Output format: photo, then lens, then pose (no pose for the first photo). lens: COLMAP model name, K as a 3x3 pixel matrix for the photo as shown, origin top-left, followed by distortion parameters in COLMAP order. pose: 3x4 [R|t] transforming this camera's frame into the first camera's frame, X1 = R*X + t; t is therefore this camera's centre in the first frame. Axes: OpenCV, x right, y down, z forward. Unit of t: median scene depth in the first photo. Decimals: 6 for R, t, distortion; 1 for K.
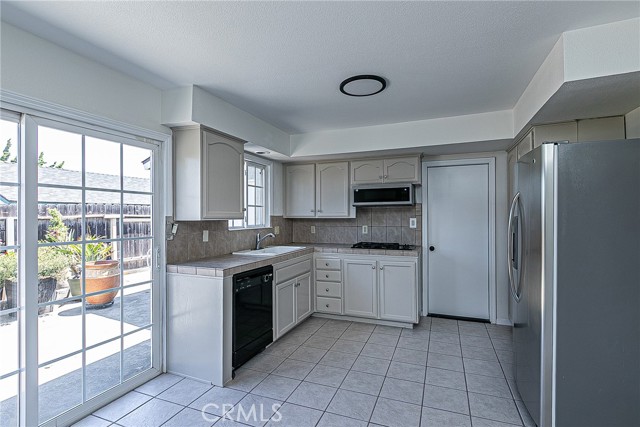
lens RADIAL K [[311.8, 0, 321.6], [0, 311.8, 214.8], [0, 0, 1]] dist [-0.004802, 0.000926]
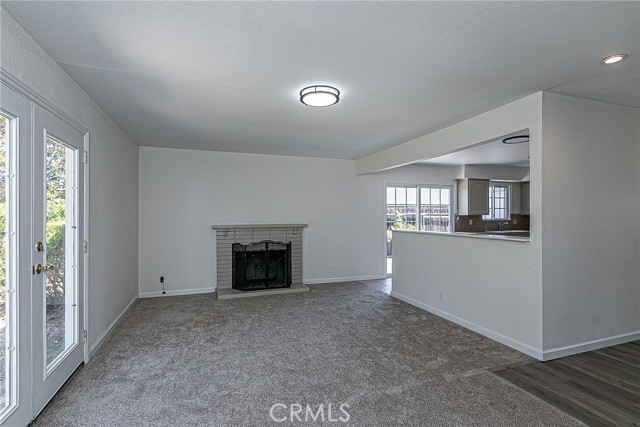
lens RADIAL K [[311.8, 0, 320.7], [0, 311.8, 216.9], [0, 0, 1]] dist [-0.004802, 0.000926]
pose [[0.663748, 0.006714, -0.747926, 0.488384], [0.002206, 0.999938, 0.010934, 0.000434], [0.747953, -0.008907, 0.663692, -1.083232]]
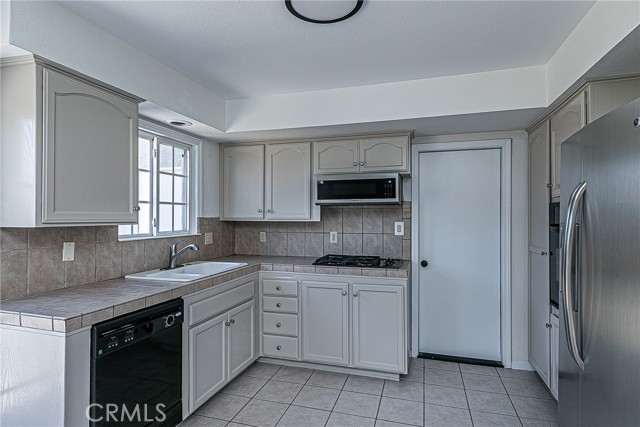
lens RADIAL K [[347.3, 0, 320.8], [0, 347.3, 214.2], [0, 0, 1]] dist [0.001486, -0.001636]
pose [[0.996469, 0.006032, 0.083748, 0.047008], [-0.005939, 0.999981, -0.001358, -0.005303], [-0.083754, 0.000856, 0.996486, 0.224997]]
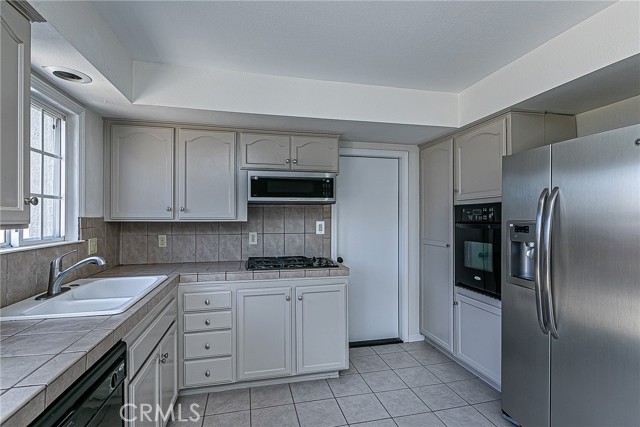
lens RADIAL K [[311.8, 0, 319.2], [0, 311.8, 214.9], [0, 0, 1]] dist [-0.004802, 0.000926]
pose [[0.821382, 0.008096, 0.570321, -0.144866], [-0.006876, 0.999967, -0.004291, -0.001586], [-0.570337, -0.000397, 0.821411, 0.415375]]
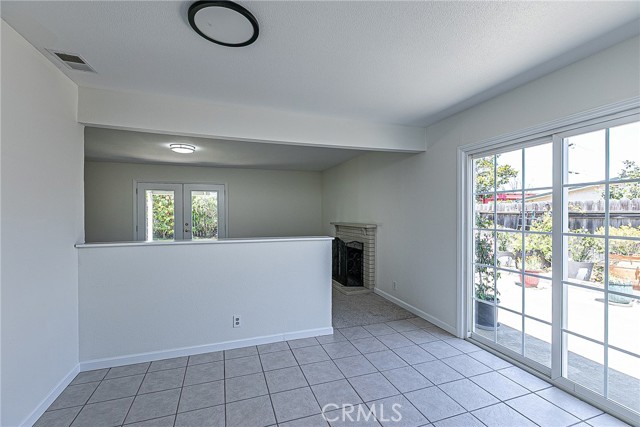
lens RADIAL K [[284.9, 0, 320.4], [0, 284.9, 215.7], [0, 0, 1]] dist [0.003619, -0.001684]
pose [[-0.762382, 0.012190, -0.647012, 0.279704], [0.010809, 0.999923, 0.006103, 0.002003], [0.647037, -0.002341, -0.762455, 0.596168]]
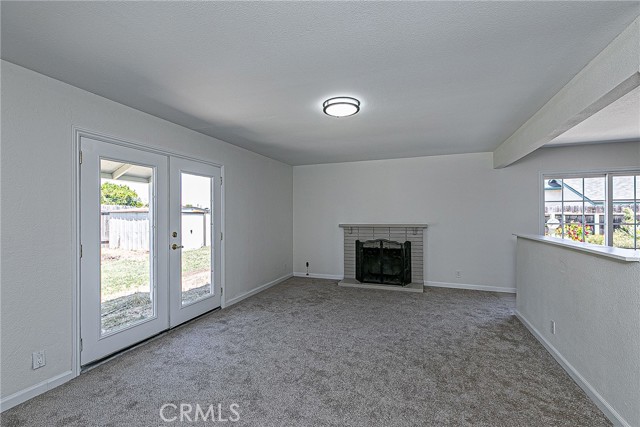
lens RADIAL K [[284.9, 0, 317.1], [0, 284.9, 212.5], [0, 0, 1]] dist [0.003619, -0.001684]
pose [[0.020748, -0.005777, -0.999768, 0.656268], [0.008799, 0.999946, -0.005595, -0.003259], [0.999746, -0.008681, 0.020797, -0.703698]]
